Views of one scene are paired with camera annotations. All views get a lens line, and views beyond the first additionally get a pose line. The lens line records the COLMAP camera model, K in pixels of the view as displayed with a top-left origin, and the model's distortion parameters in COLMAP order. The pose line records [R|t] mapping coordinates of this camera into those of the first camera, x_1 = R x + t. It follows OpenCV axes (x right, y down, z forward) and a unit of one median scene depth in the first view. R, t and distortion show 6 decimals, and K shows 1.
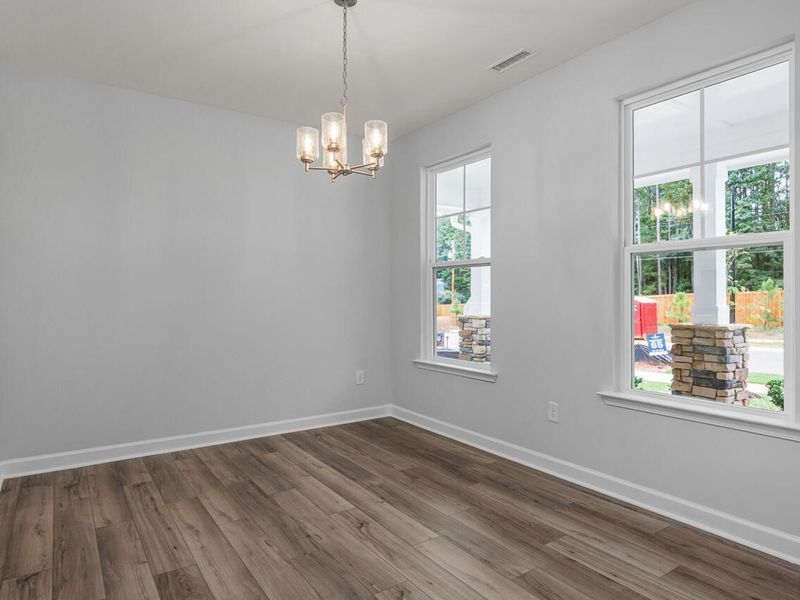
lens RADIAL K [[493.0, 0, 391.6], [0, 493.0, 296.6], [0, 0, 1]] dist [-0.000751, -0.000580]
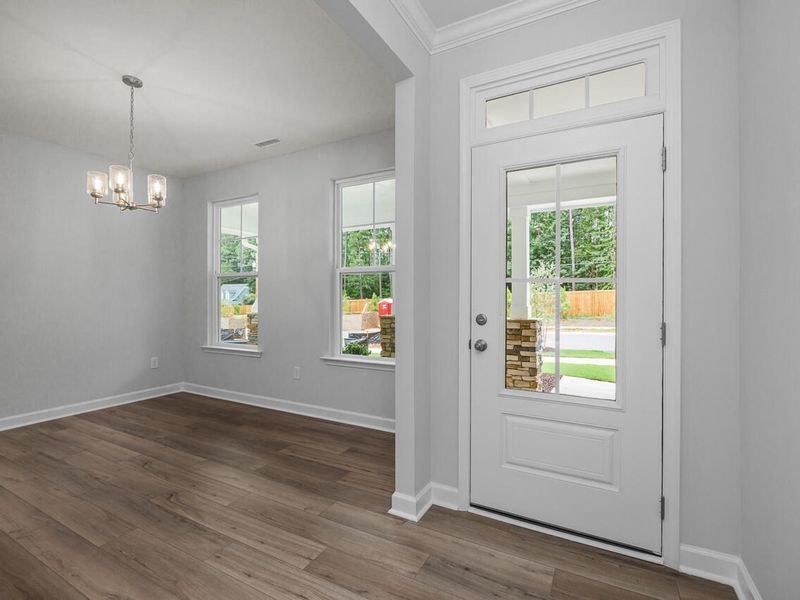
lens RADIAL K [[380.4, 0, 400.5], [0, 380.4, 296.8], [0, 0, 1]] dist [-0.008869, 0.000460]
pose [[0.885916, 0.003556, 0.463831, 0.068746], [-0.001241, 0.999985, -0.005297, 0.000453], [-0.463843, 0.004117, 0.885908, -0.235931]]
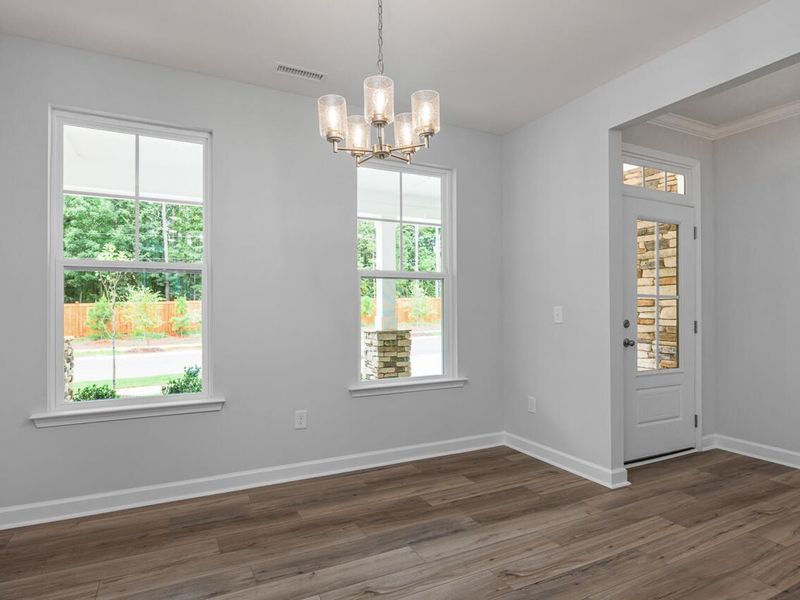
lens RADIAL K [[465.8, 0, 397.4], [0, 465.8, 307.4], [0, 0, 1]] dist [-0.007098, -0.000042]
pose [[0.129565, 0.002345, 0.991568, -0.708989], [0.005181, 0.999982, -0.003042, -0.002625], [-0.991557, 0.005532, 0.129550, 0.742869]]
